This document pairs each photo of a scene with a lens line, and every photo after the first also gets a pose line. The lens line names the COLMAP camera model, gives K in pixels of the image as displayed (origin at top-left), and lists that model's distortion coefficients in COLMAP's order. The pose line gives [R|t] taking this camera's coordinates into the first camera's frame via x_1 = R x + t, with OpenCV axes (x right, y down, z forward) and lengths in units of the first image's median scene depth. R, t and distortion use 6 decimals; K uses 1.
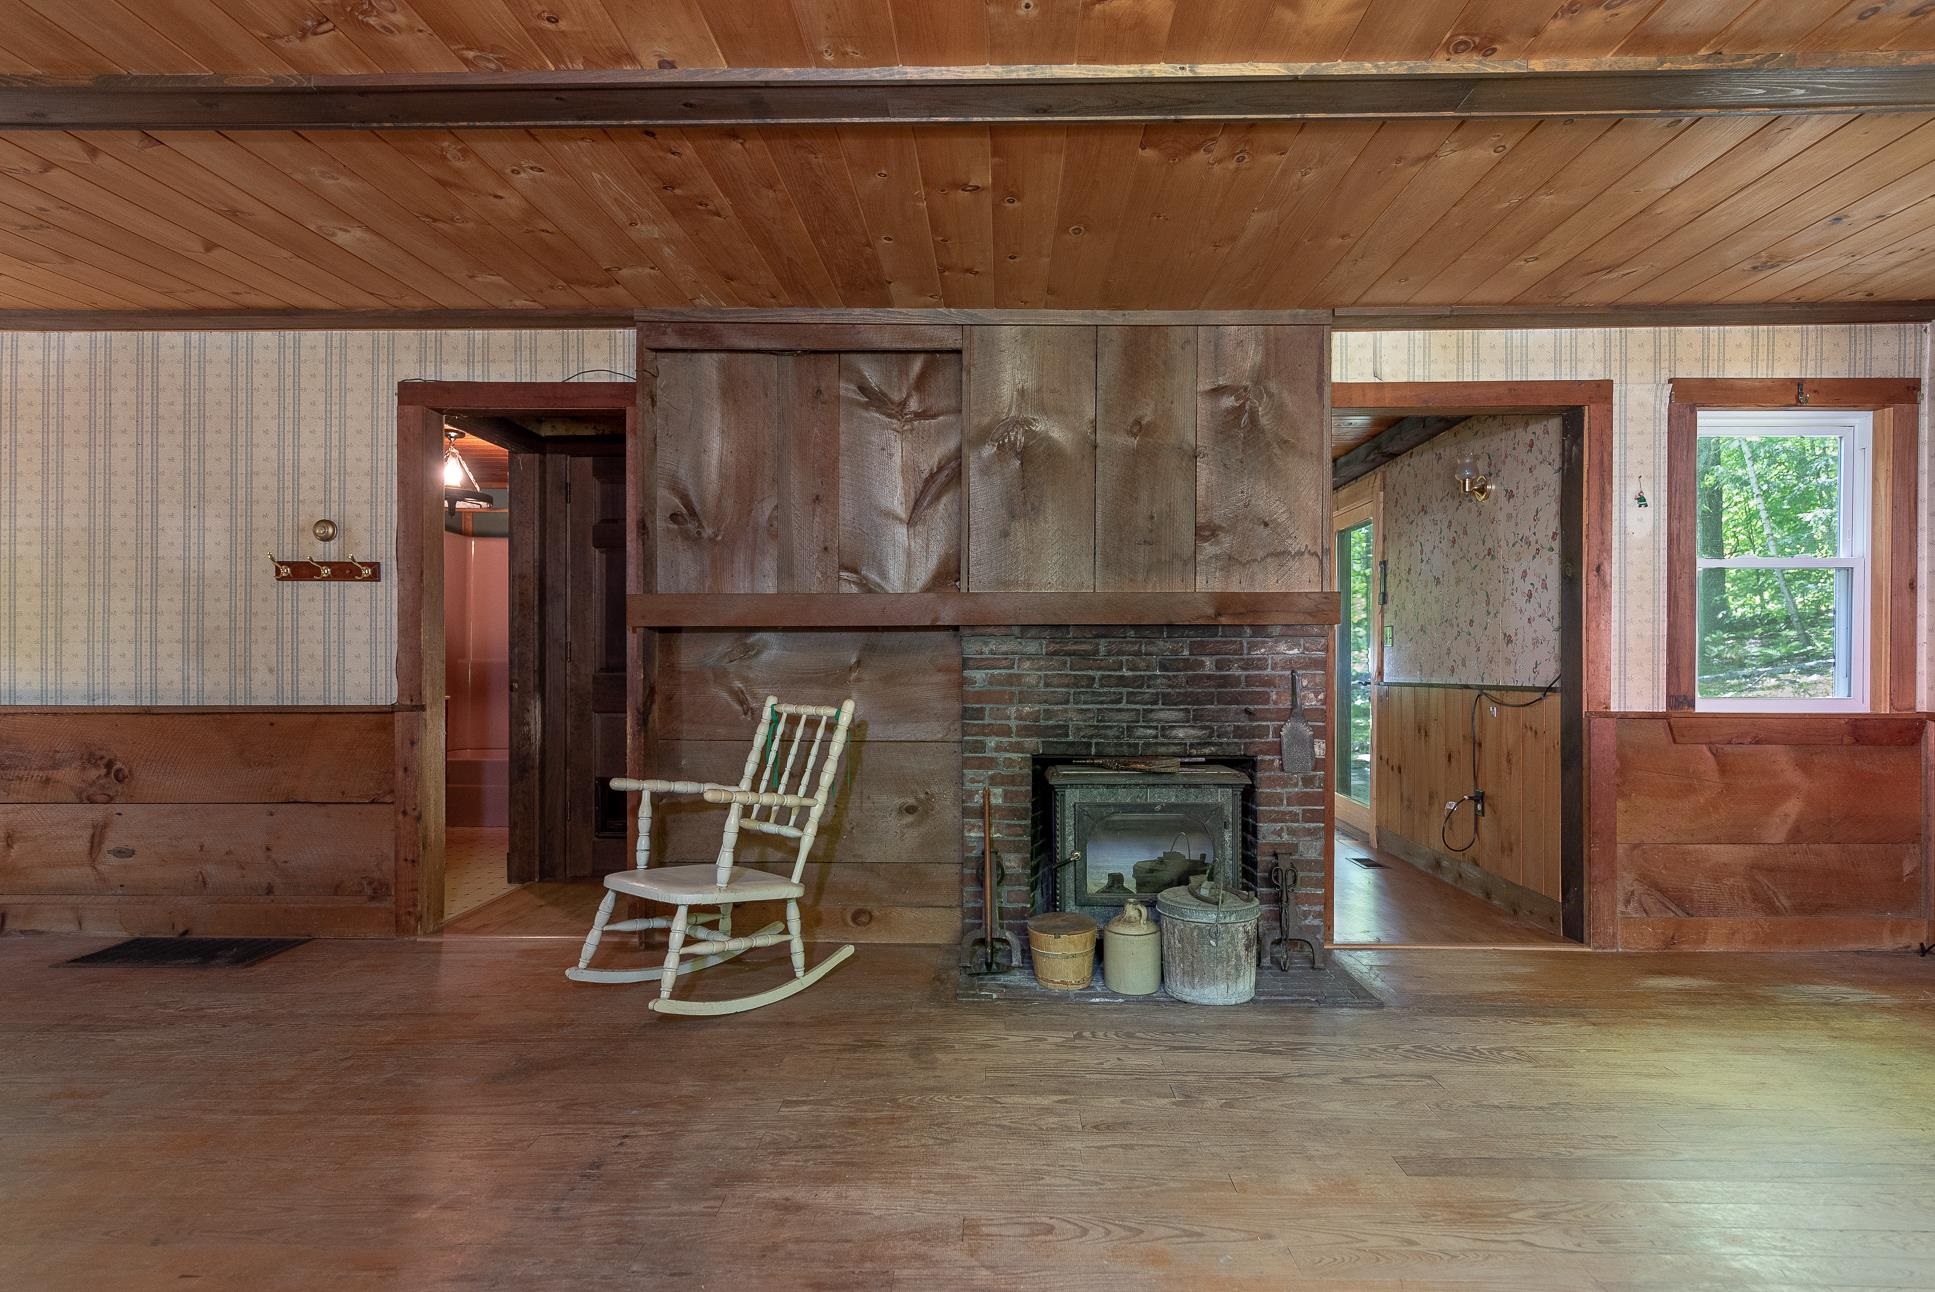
lens RADIAL K [[1004.5, 0, 986.5], [0, 1004.5, 660.8], [0, 0, 1]] dist [0.021019, -0.012779]
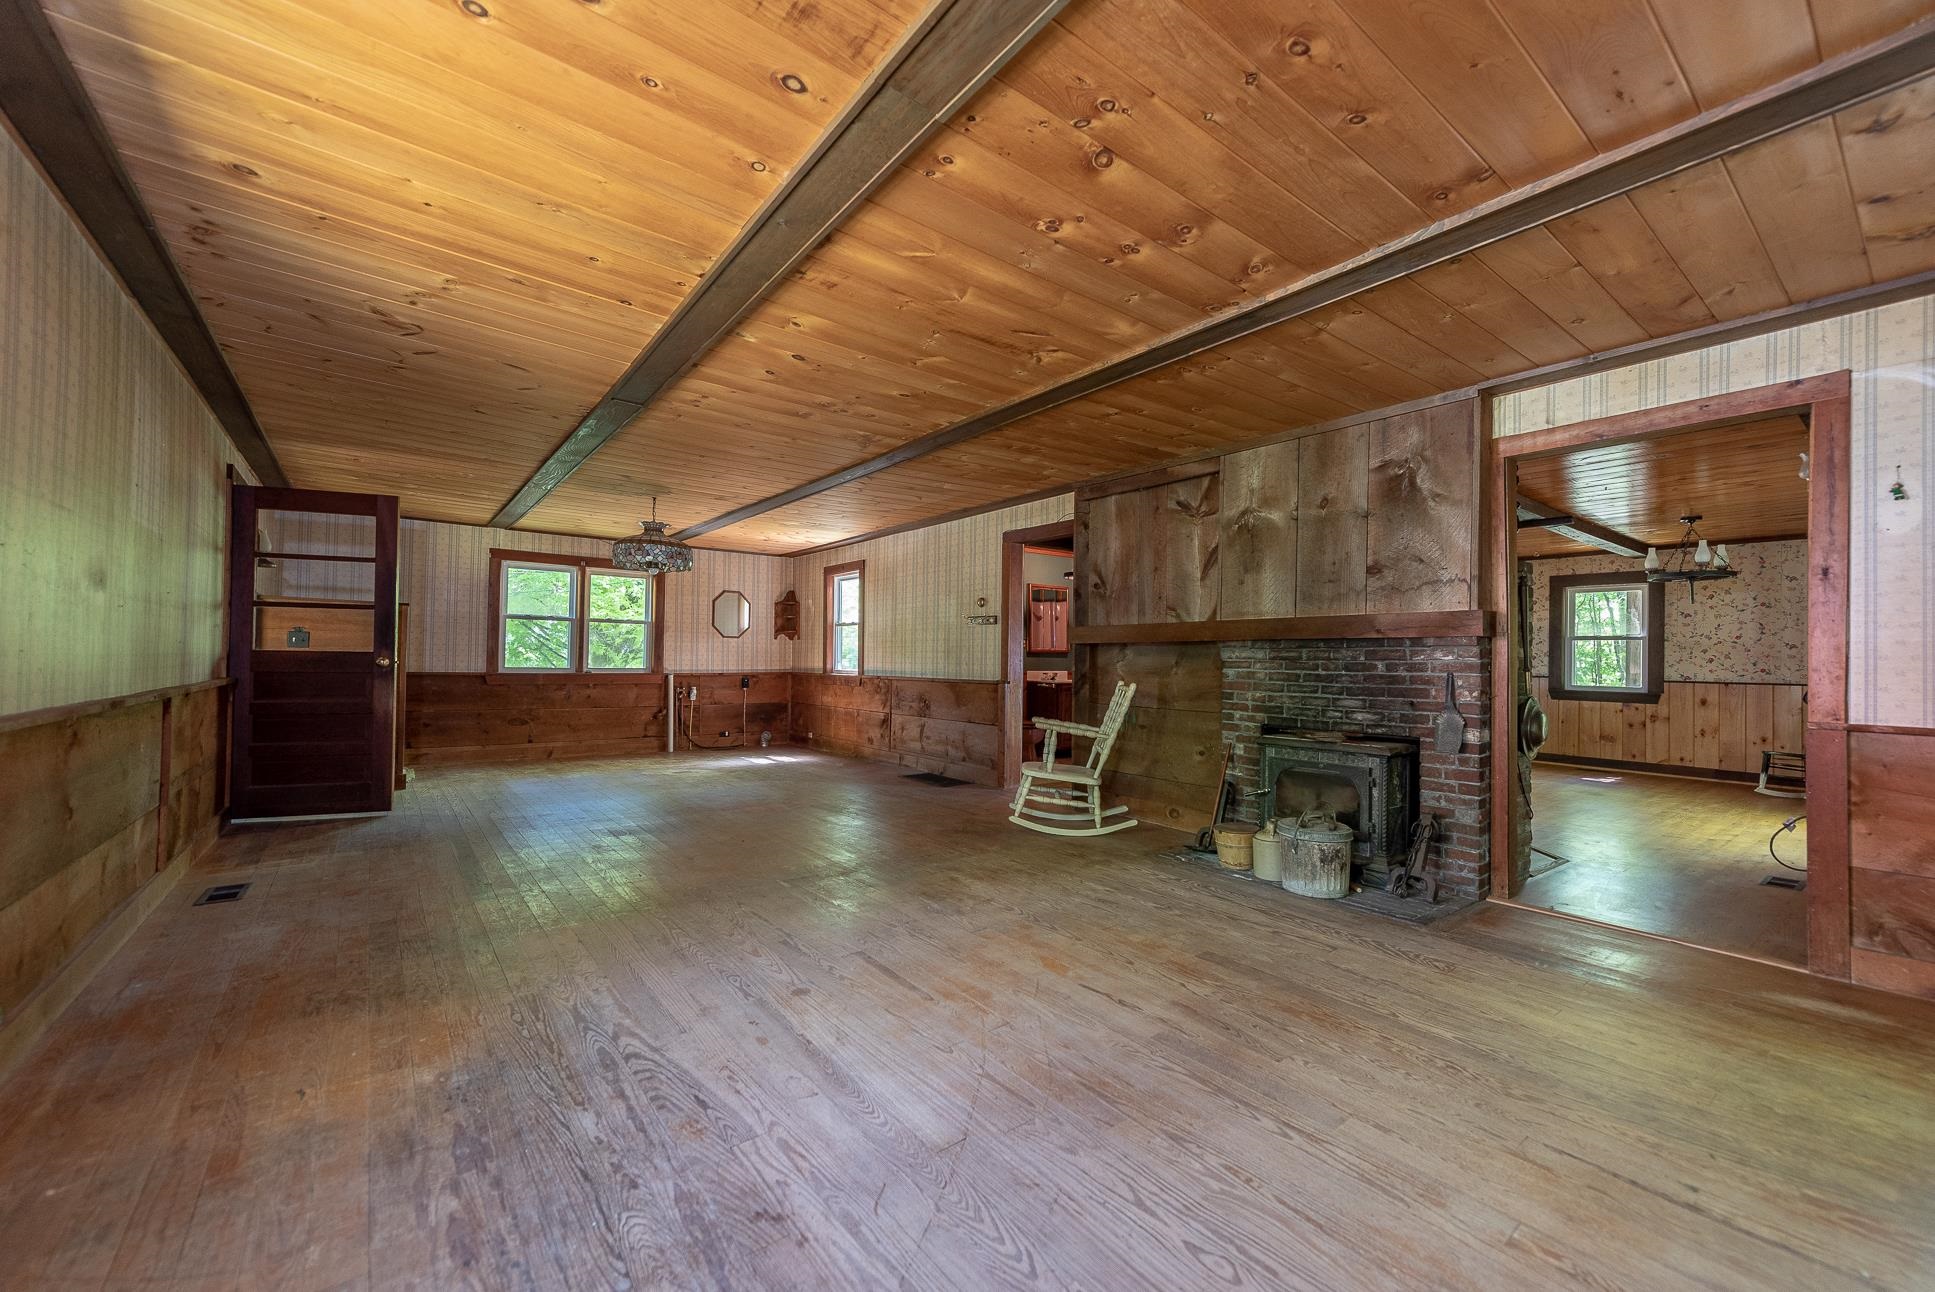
lens RADIAL K [[756.8, 0, 969.1], [0, 756.8, 650.5], [0, 0, 1]] dist [0.018675, -0.006835]
pose [[0.624745, -0.003300, -0.780822, 0.675826], [-0.012468, 0.999821, -0.014201, 0.002725], [0.780729, 0.018607, 0.624592, -0.075688]]
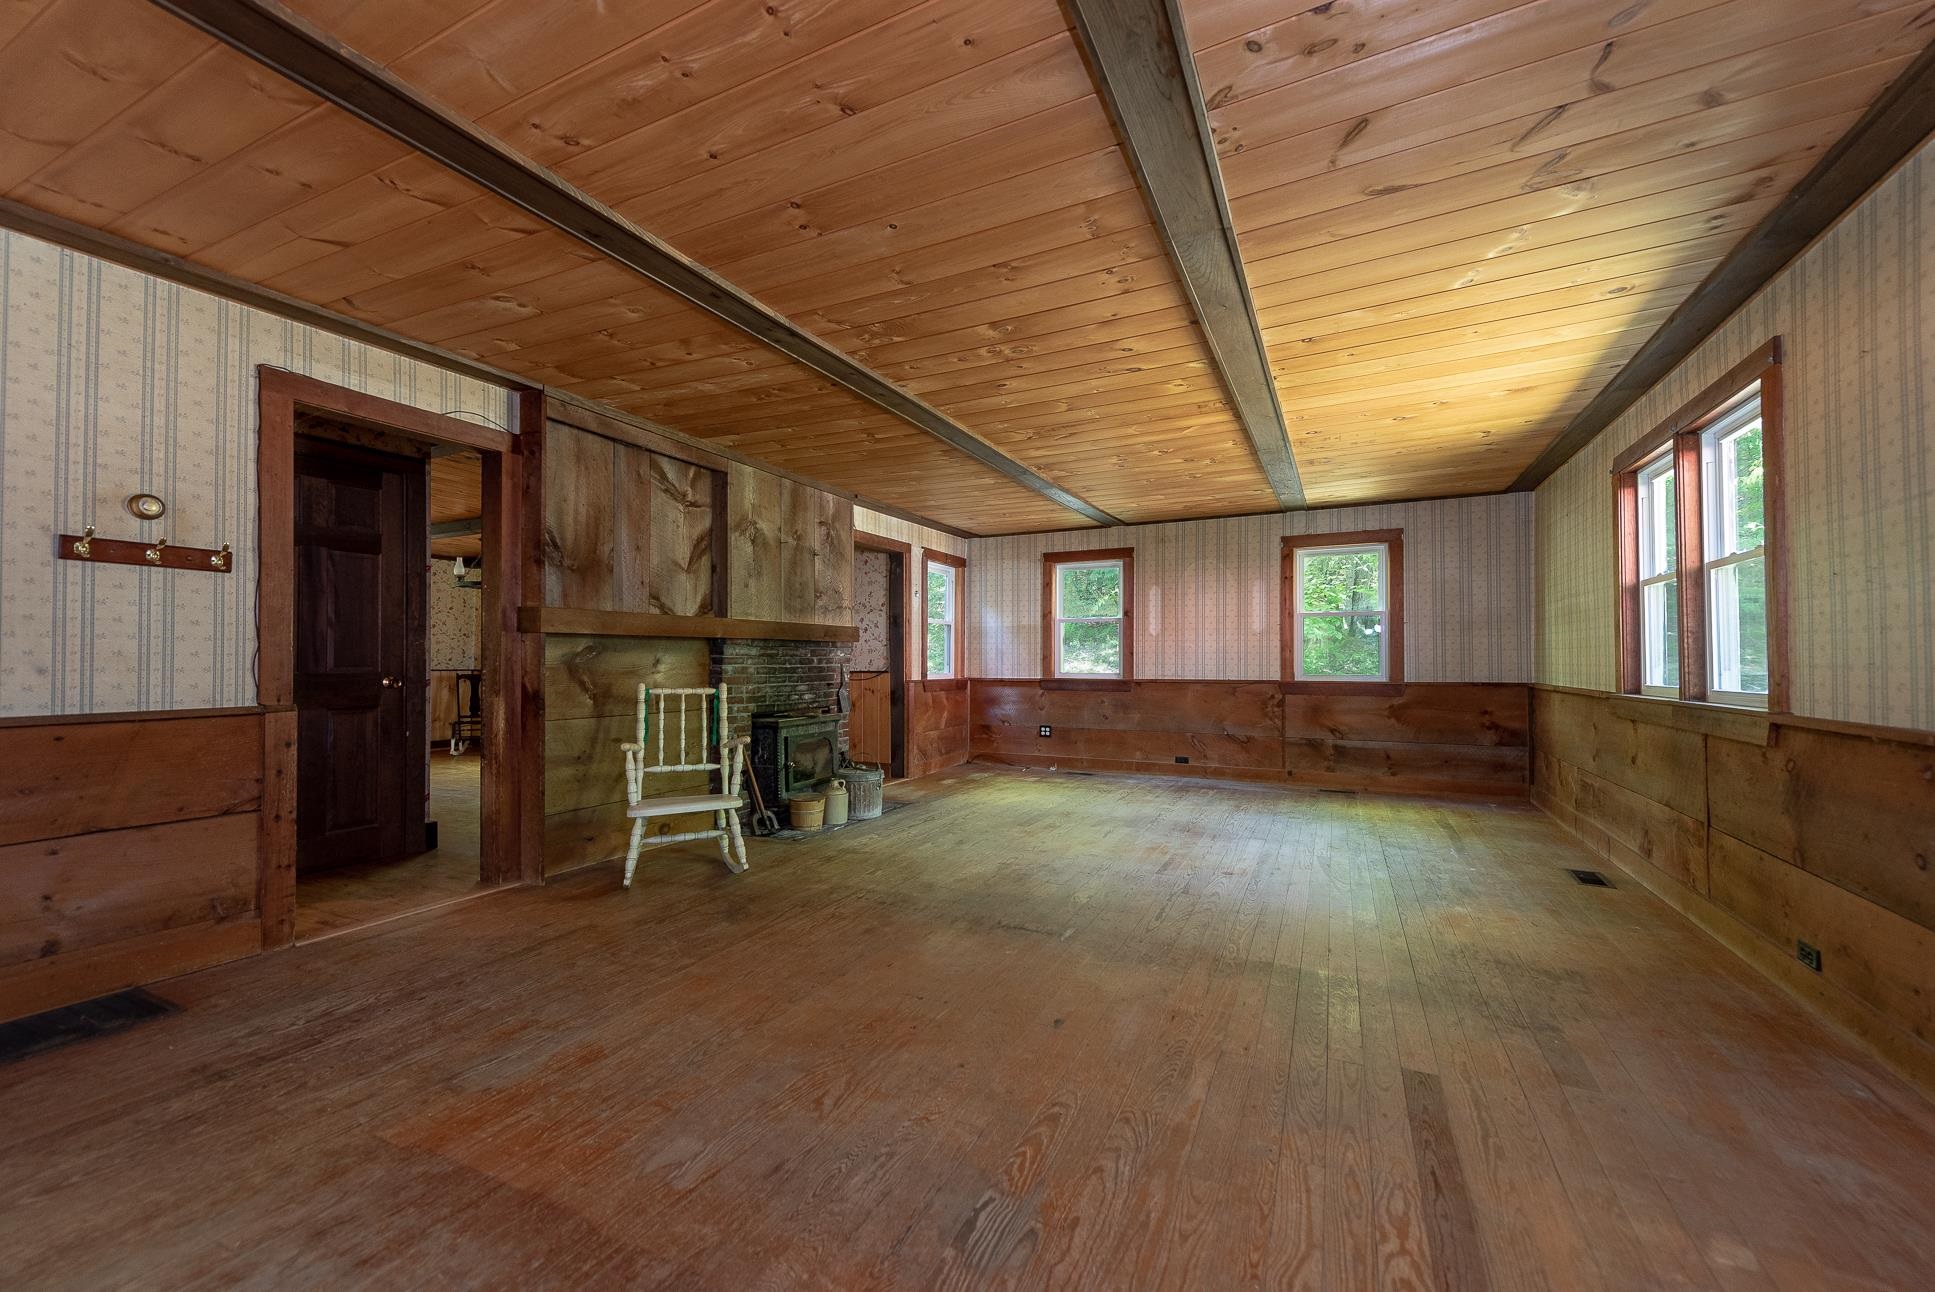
lens RADIAL K [[756.8, 0, 969.1], [0, 756.8, 650.5], [0, 0, 1]] dist [0.018675, -0.006835]
pose [[0.428240, 0.010443, 0.903605, -0.984303], [-0.000044, 0.999933, -0.011536, 0.000070], [-0.903665, 0.004901, 0.428211, 0.098465]]
